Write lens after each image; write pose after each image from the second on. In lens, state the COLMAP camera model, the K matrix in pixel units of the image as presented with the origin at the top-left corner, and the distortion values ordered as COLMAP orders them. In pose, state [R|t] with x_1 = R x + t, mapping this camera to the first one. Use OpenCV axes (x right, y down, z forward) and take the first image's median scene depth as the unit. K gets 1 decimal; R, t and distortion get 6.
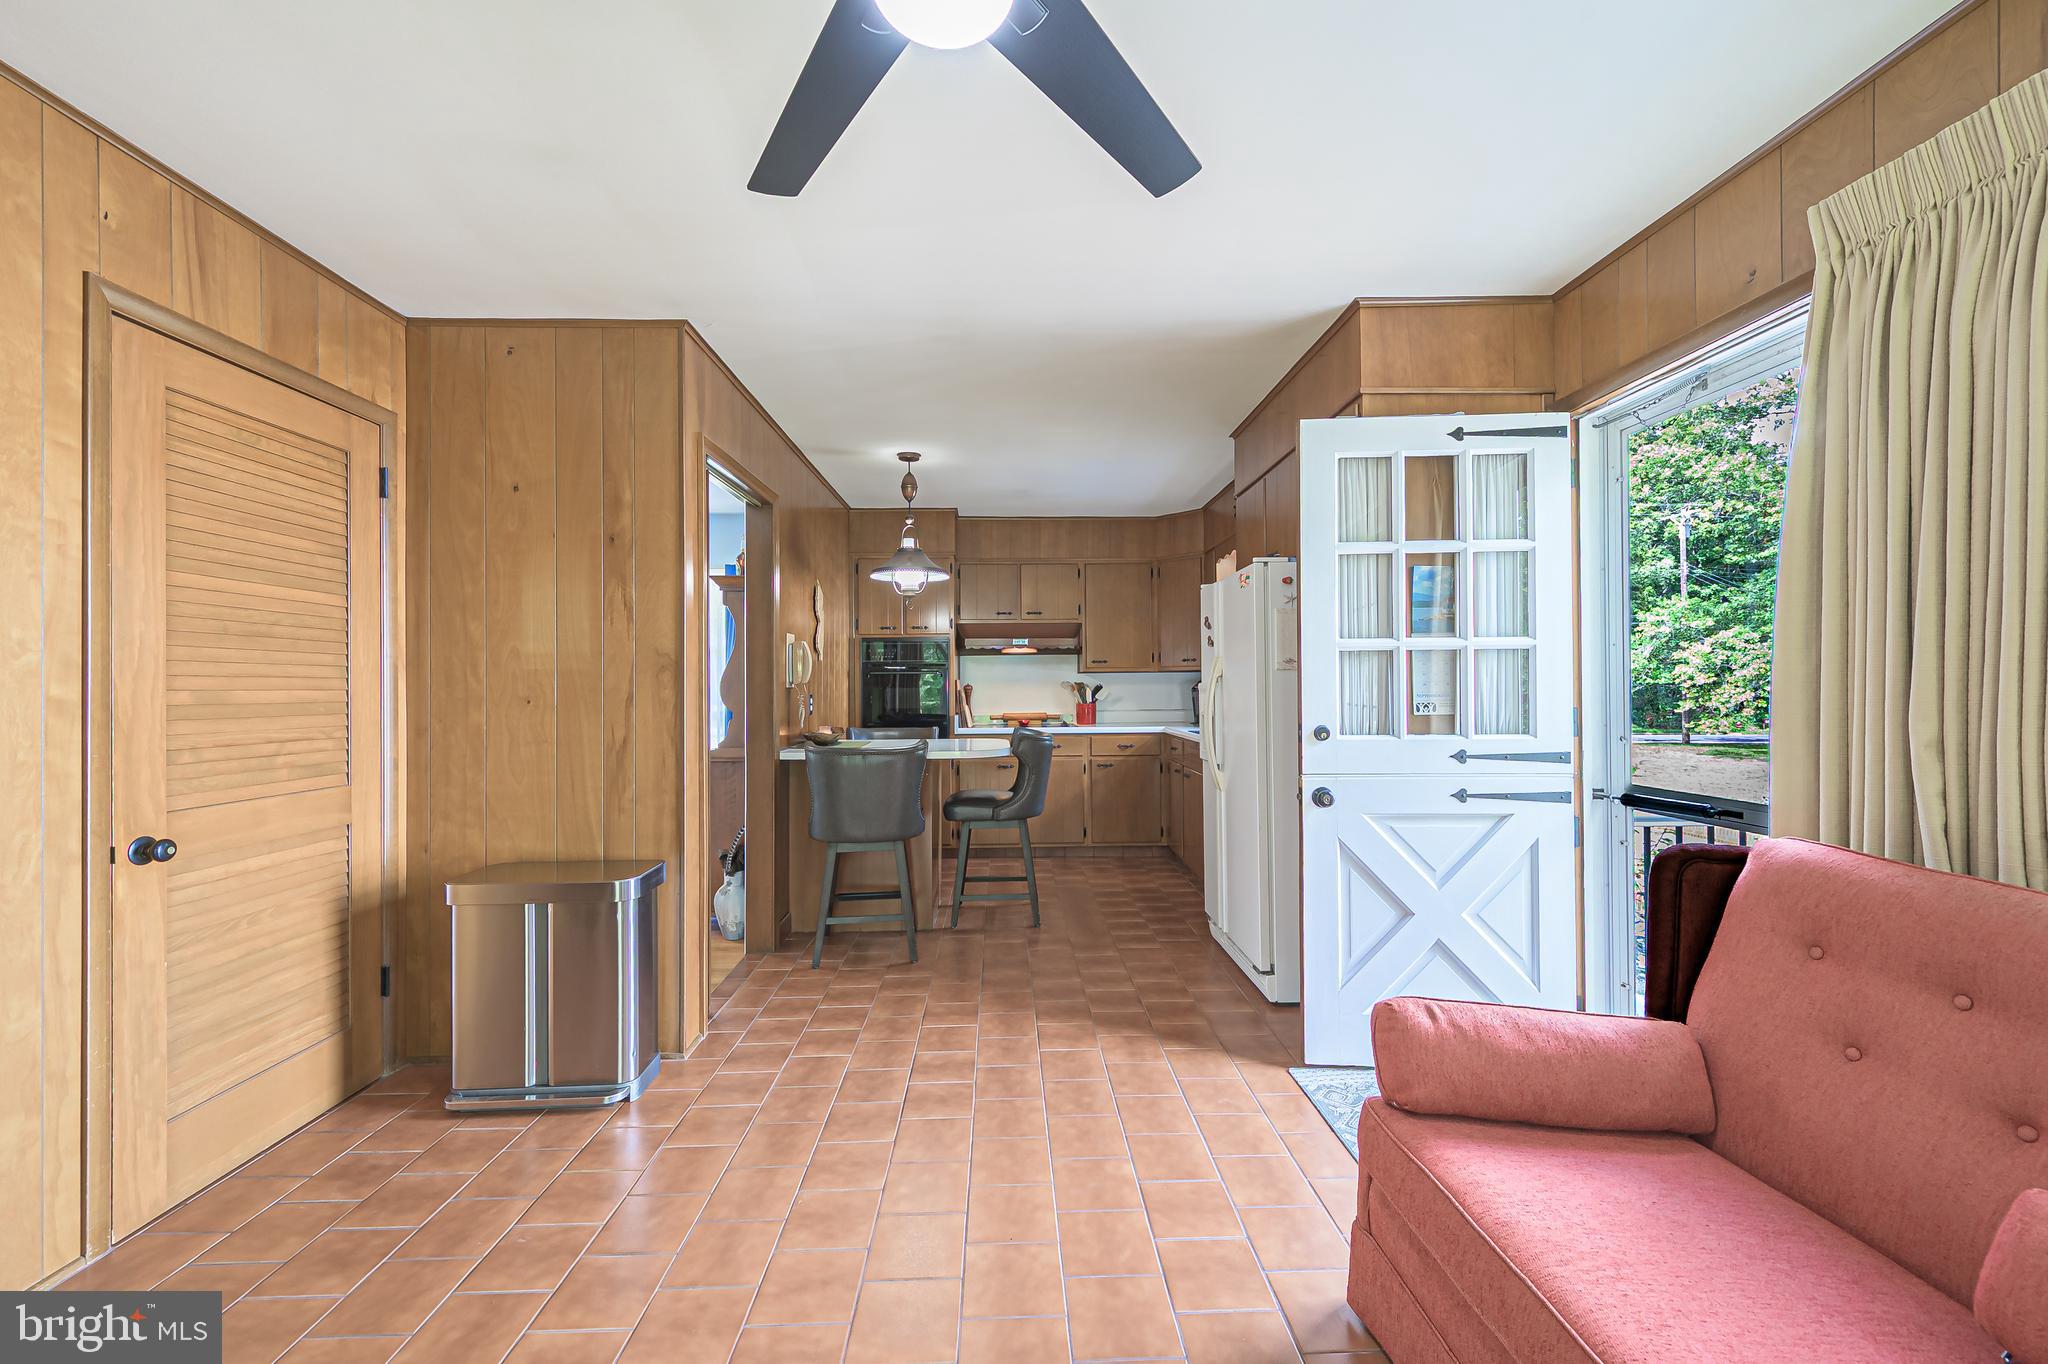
lens RADIAL K [[809.9, 0, 1022.6], [0, 809.9, 683.4], [0, 0, 1]] dist [0.001835, -0.000079]
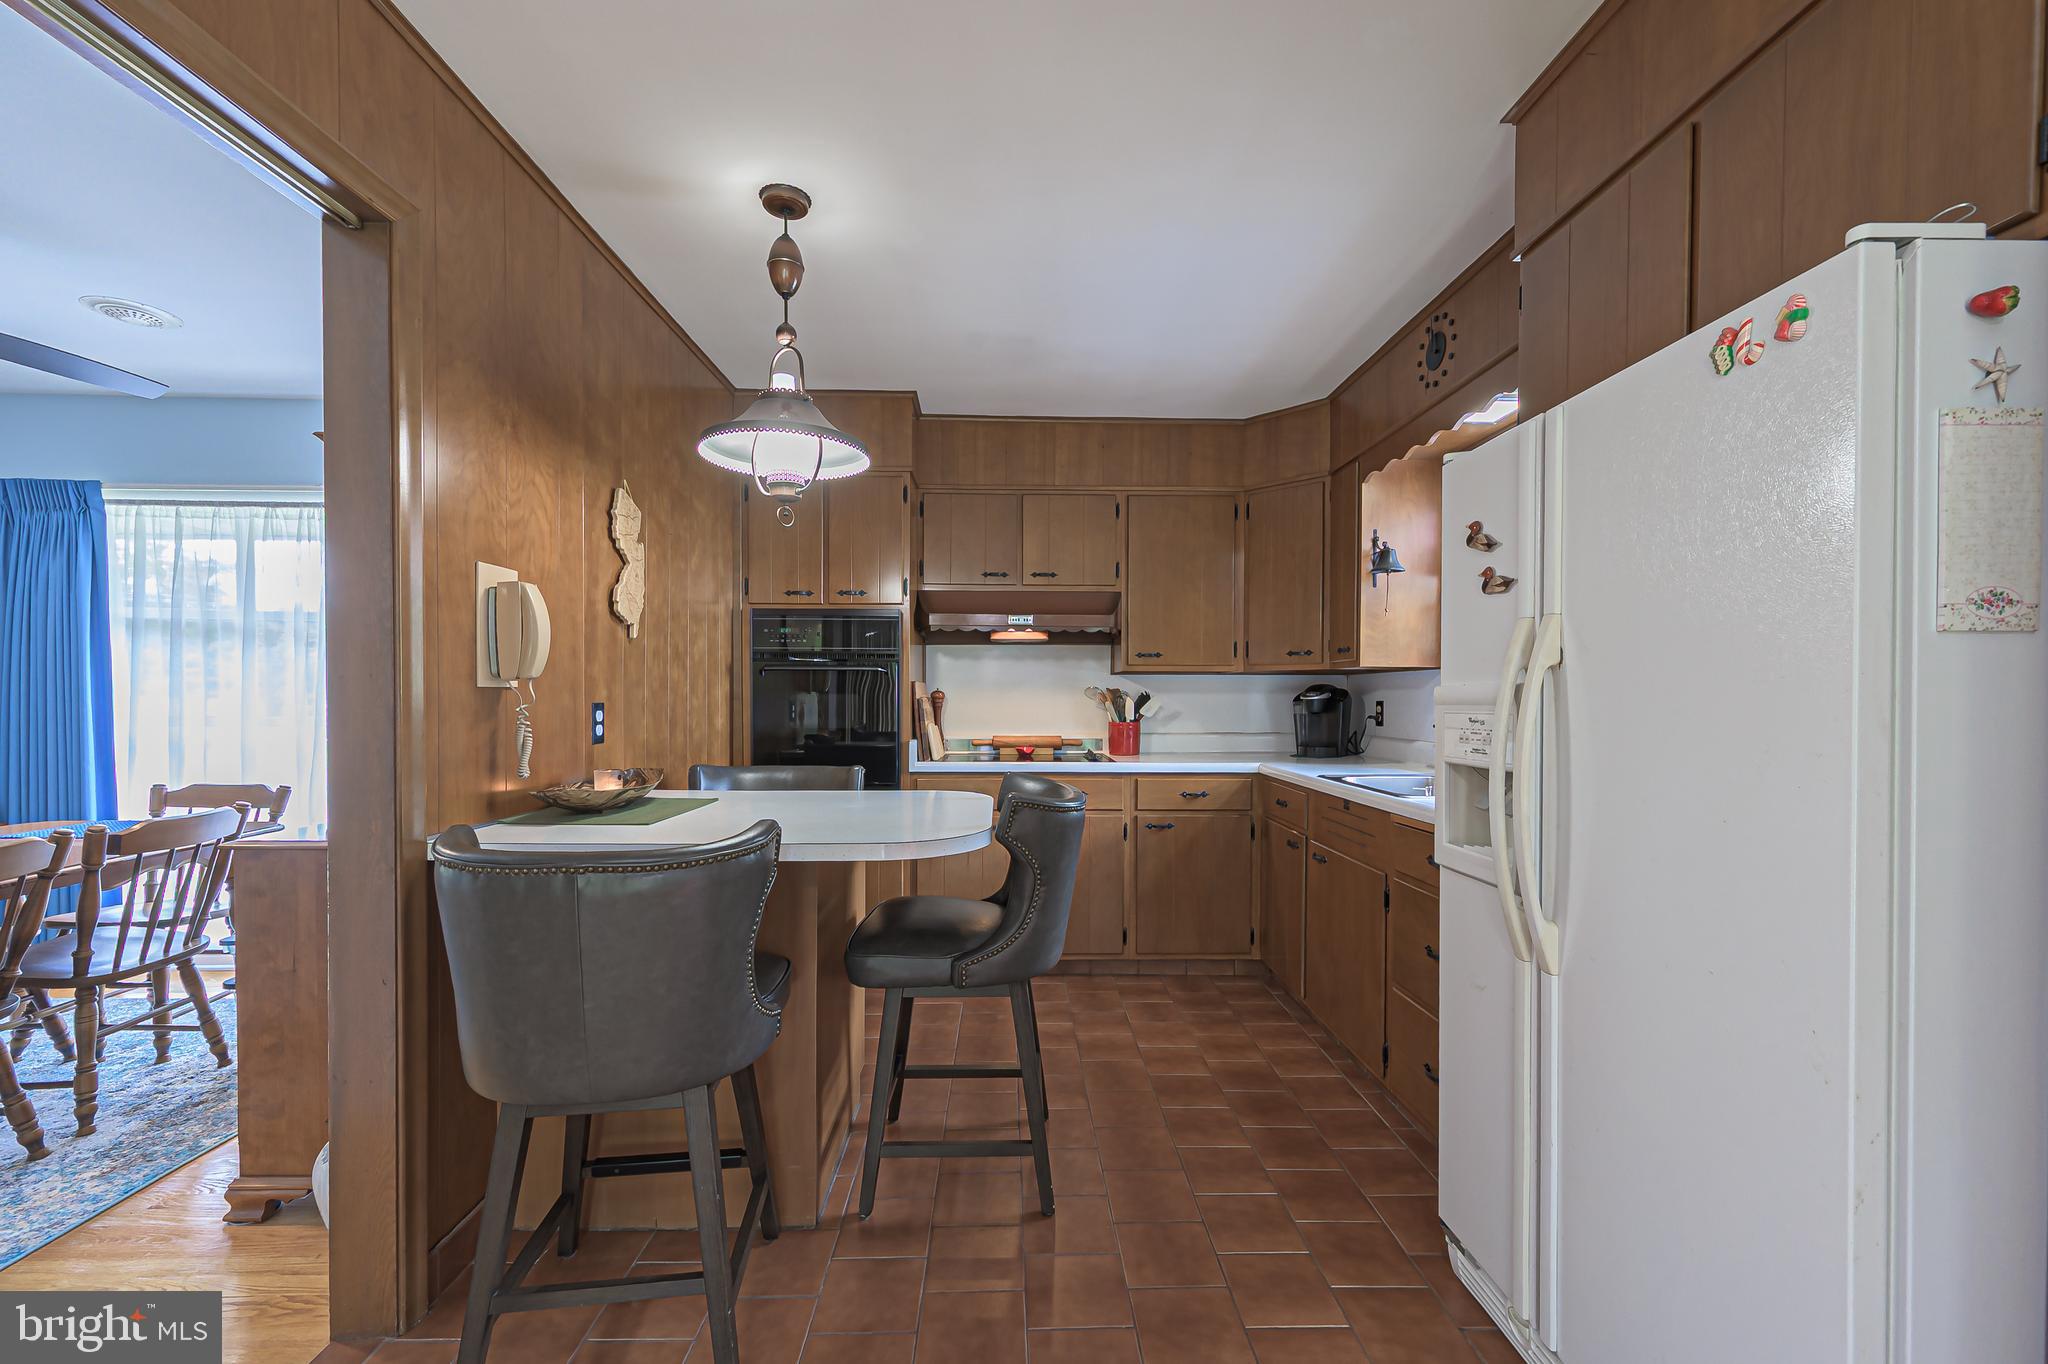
lens RADIAL K [[809.9, 0, 1026.3], [0, 809.9, 699.1], [0, 0, 1]] dist [0.001835, -0.000079]
pose [[0.999947, 0.010295, -0.000523, 0.002277], [-0.010291, 0.999926, 0.006557, 0.003486], [0.000591, -0.006551, 0.999978, 0.393398]]
